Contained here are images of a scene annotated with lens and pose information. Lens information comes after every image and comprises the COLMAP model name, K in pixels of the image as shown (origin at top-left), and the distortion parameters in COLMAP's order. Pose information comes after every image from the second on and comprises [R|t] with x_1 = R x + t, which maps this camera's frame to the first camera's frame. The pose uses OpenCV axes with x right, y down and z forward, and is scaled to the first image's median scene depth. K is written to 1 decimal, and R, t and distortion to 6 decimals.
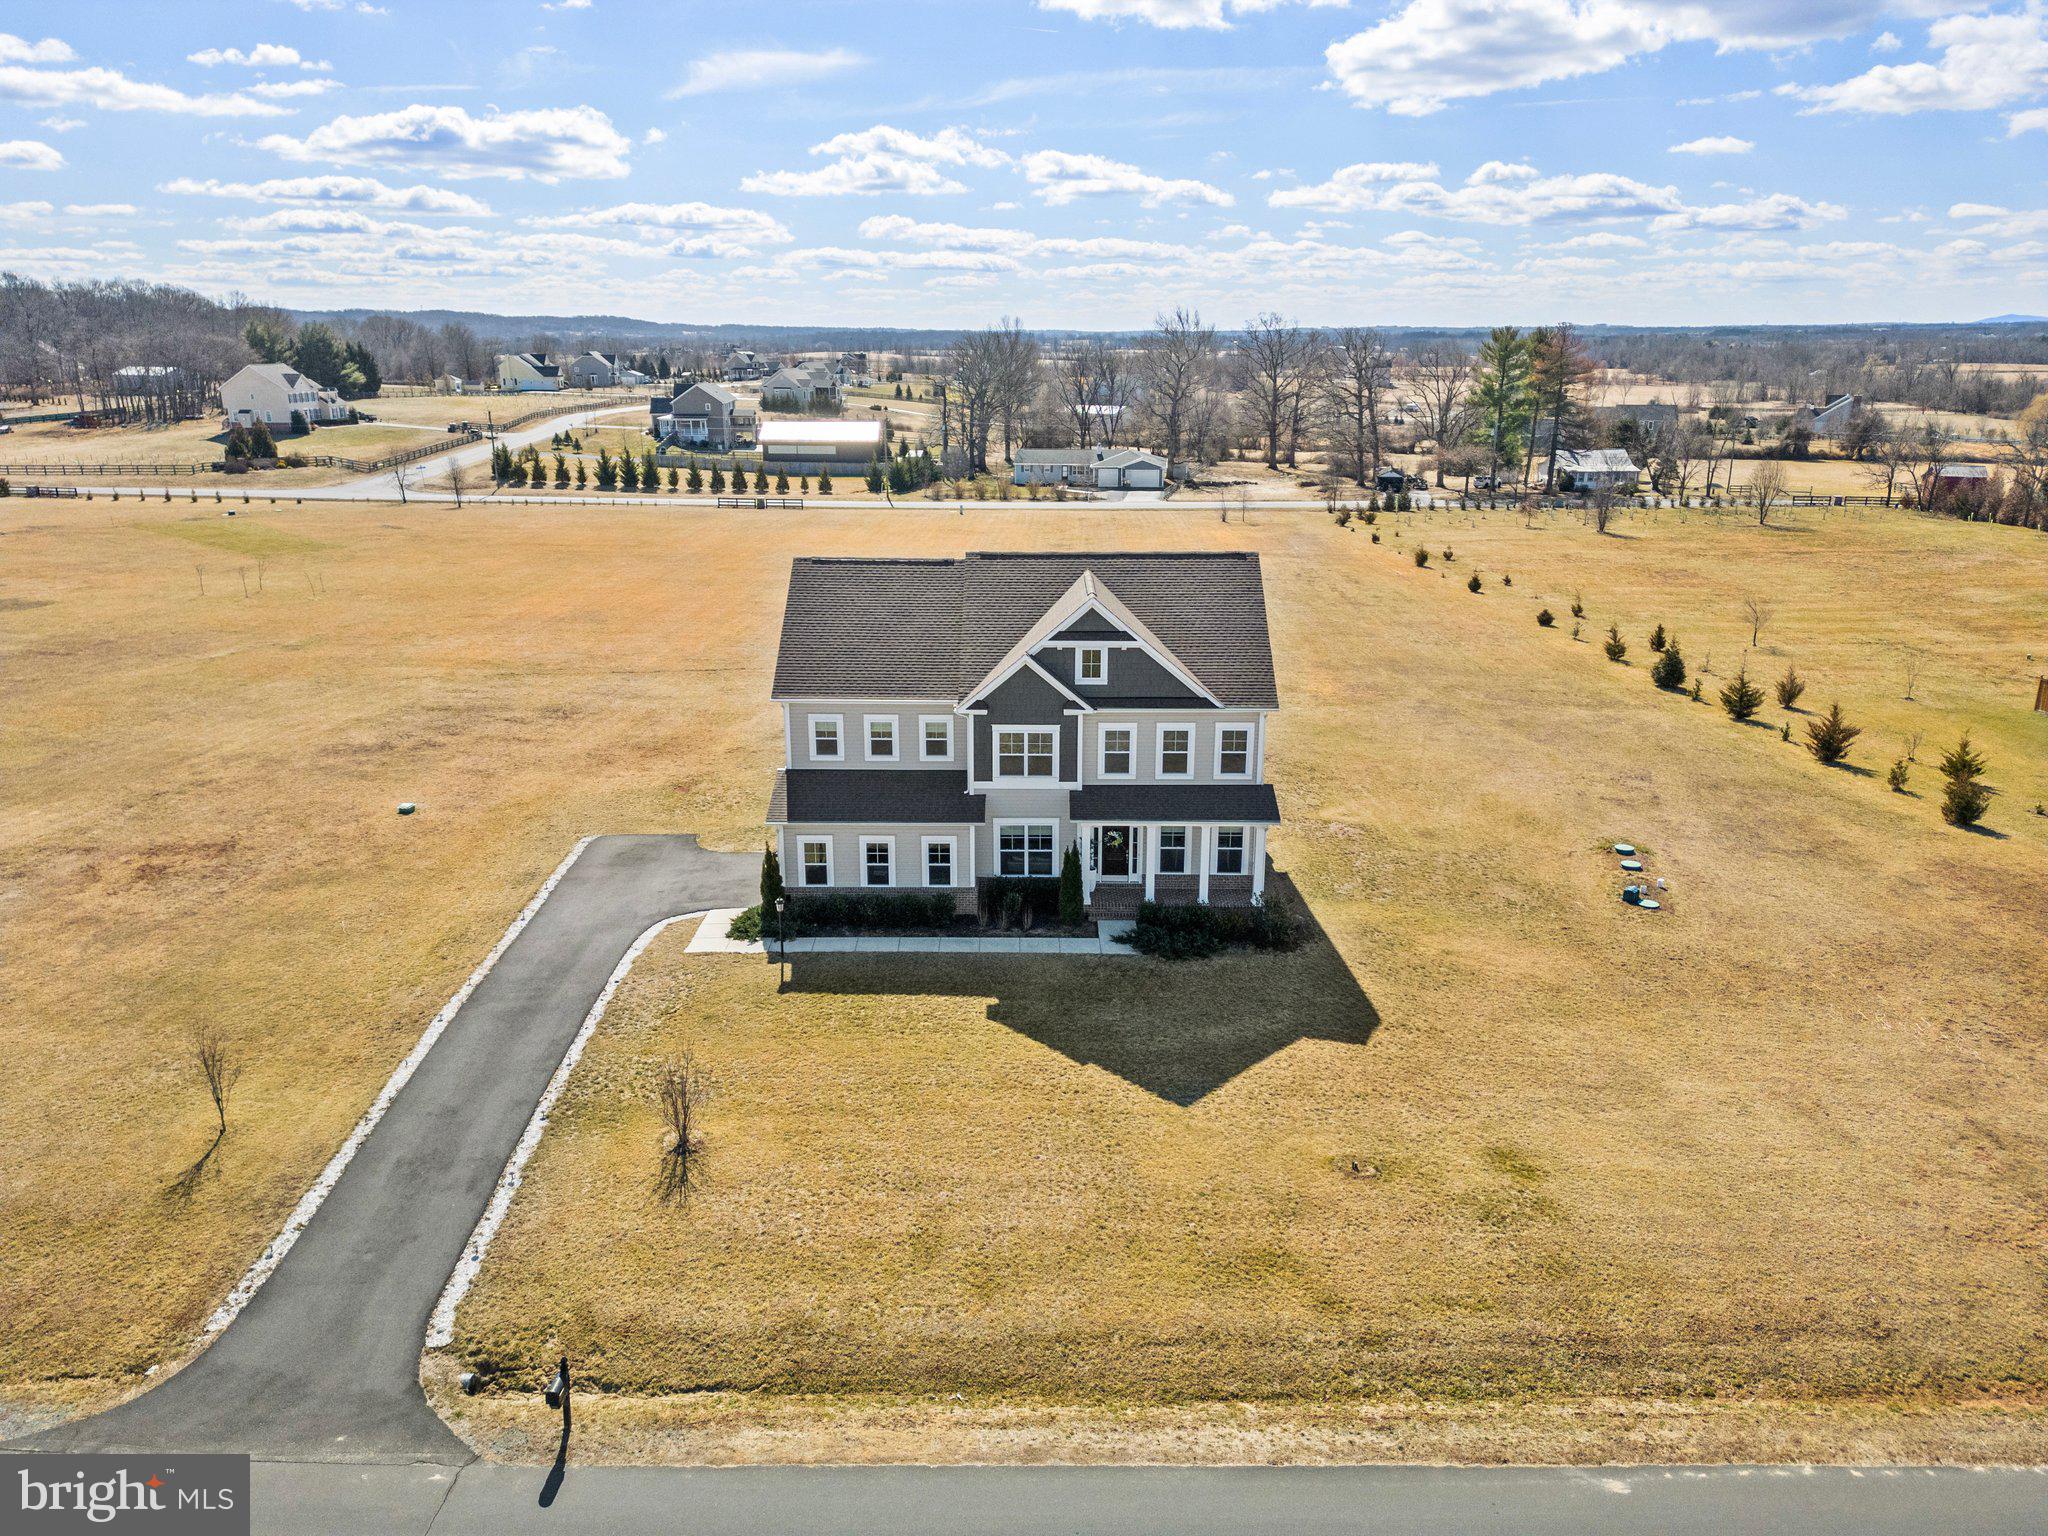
lens RADIAL K [[1486.7, 0, 1024.0], [0, 1486.7, 768.0], [0, 0, 1]] dist [0.041154, -0.006360]
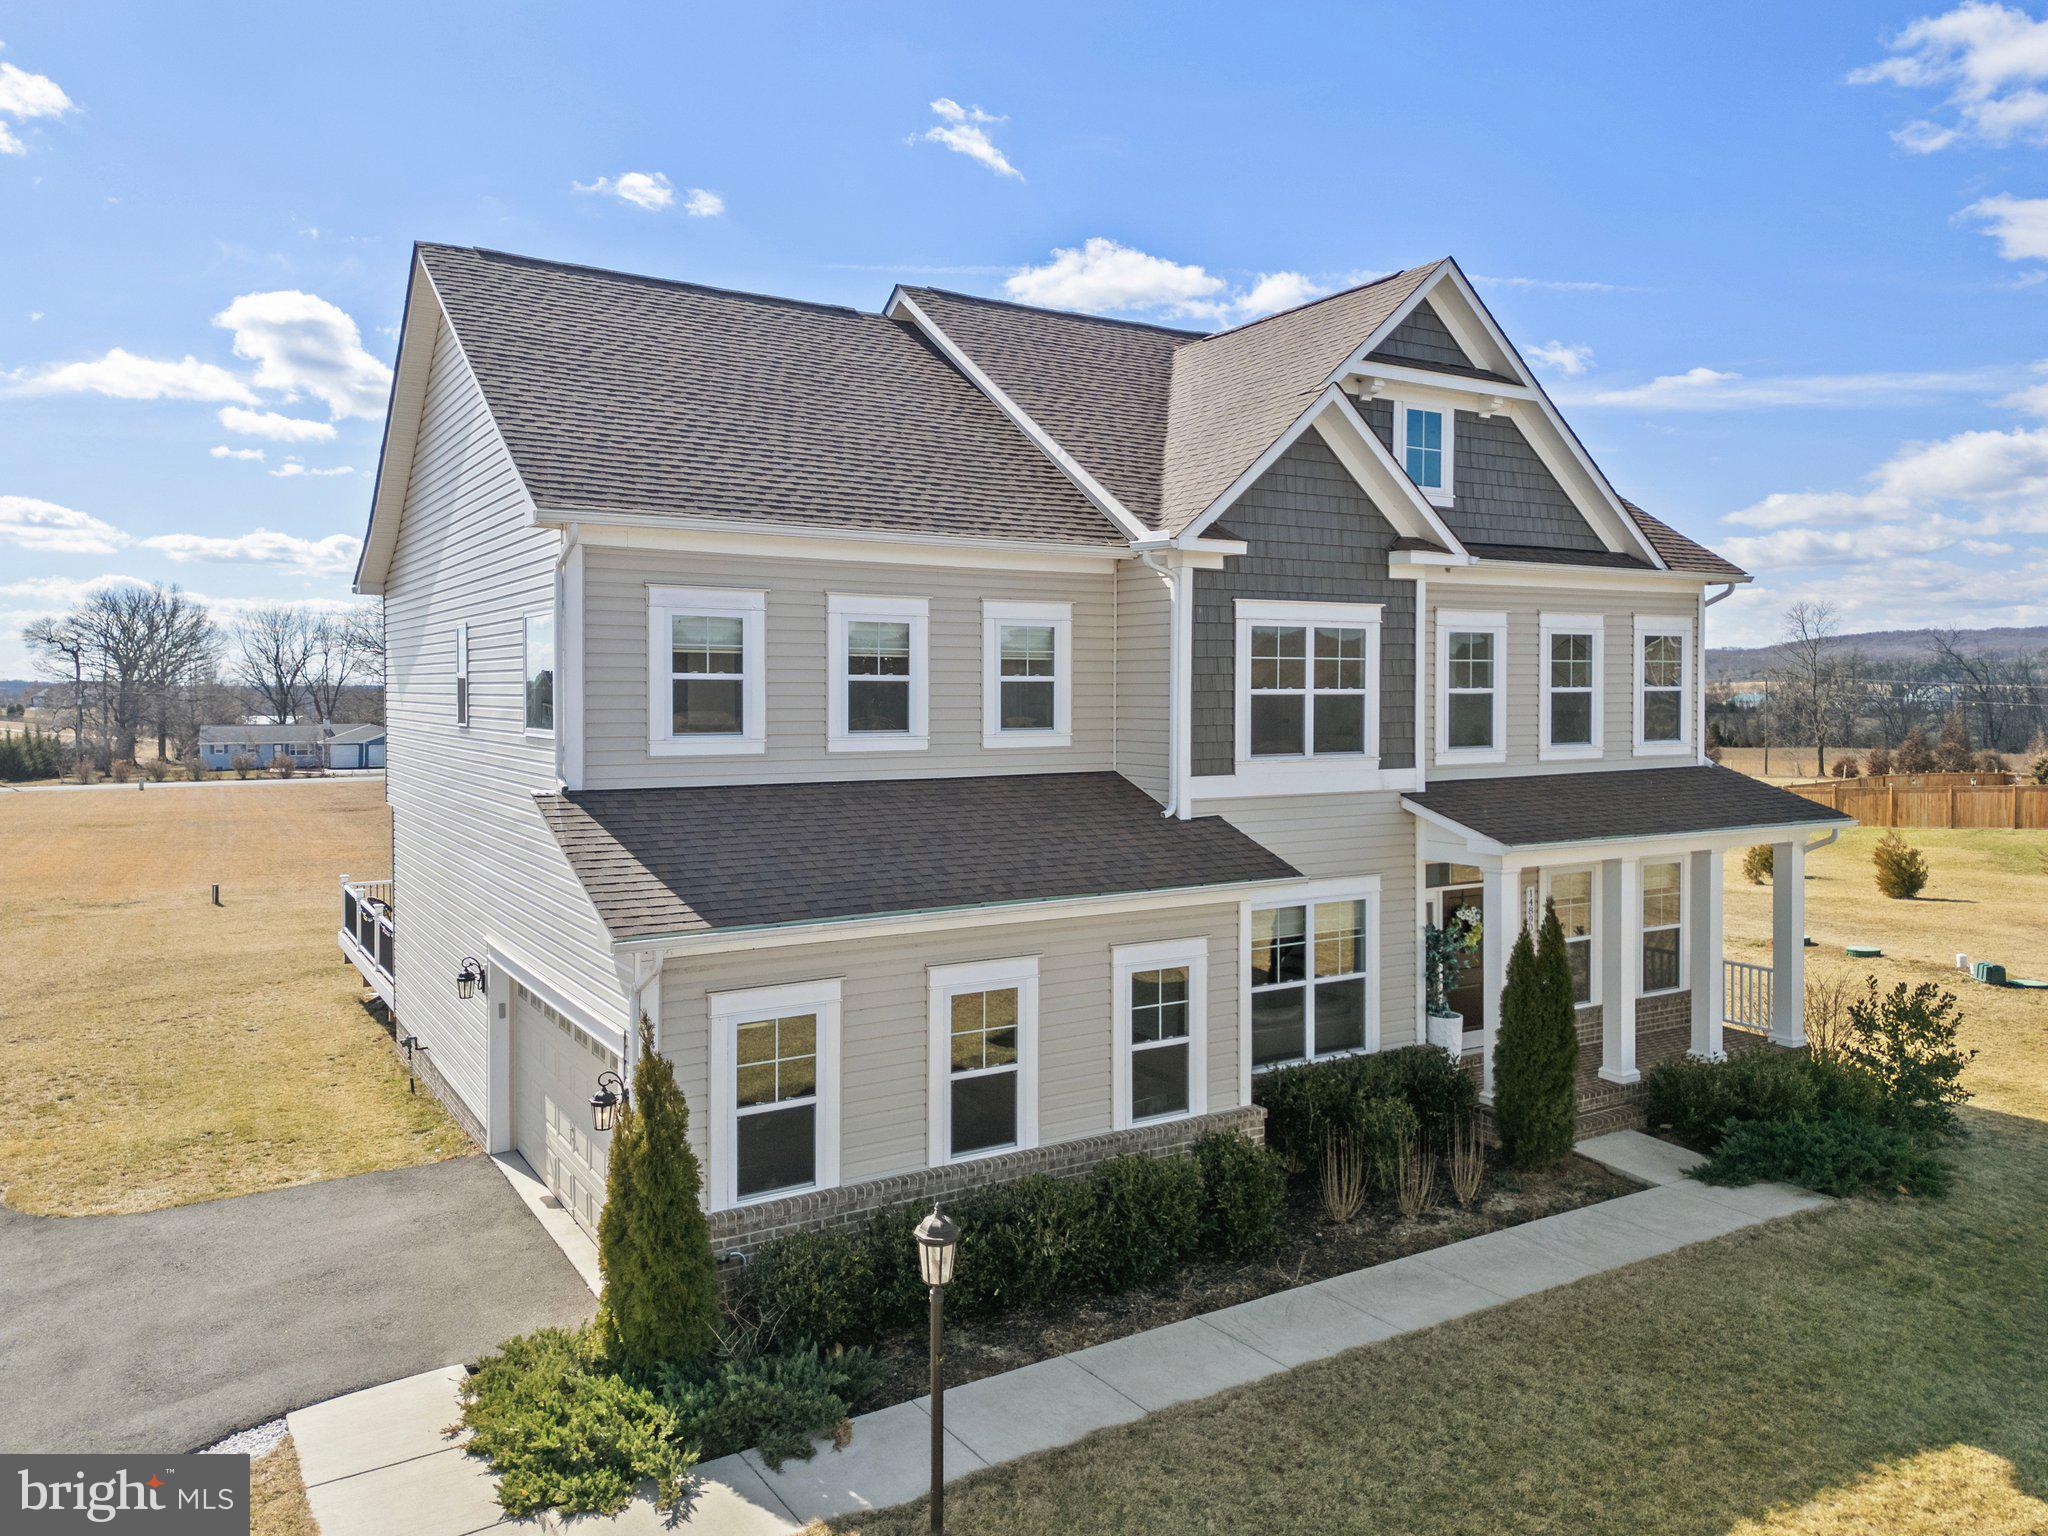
lens RADIAL K [[1486.7, 0, 1024.0], [0, 1486.7, 768.0], [0, 0, 1]] dist [0.041154, -0.006360]
pose [[0.848434, -0.034454, 0.528178, -0.238883], [0.157127, 0.969291, -0.189172, 0.063318], [-0.505441, 0.243491, 0.827794, 0.746822]]
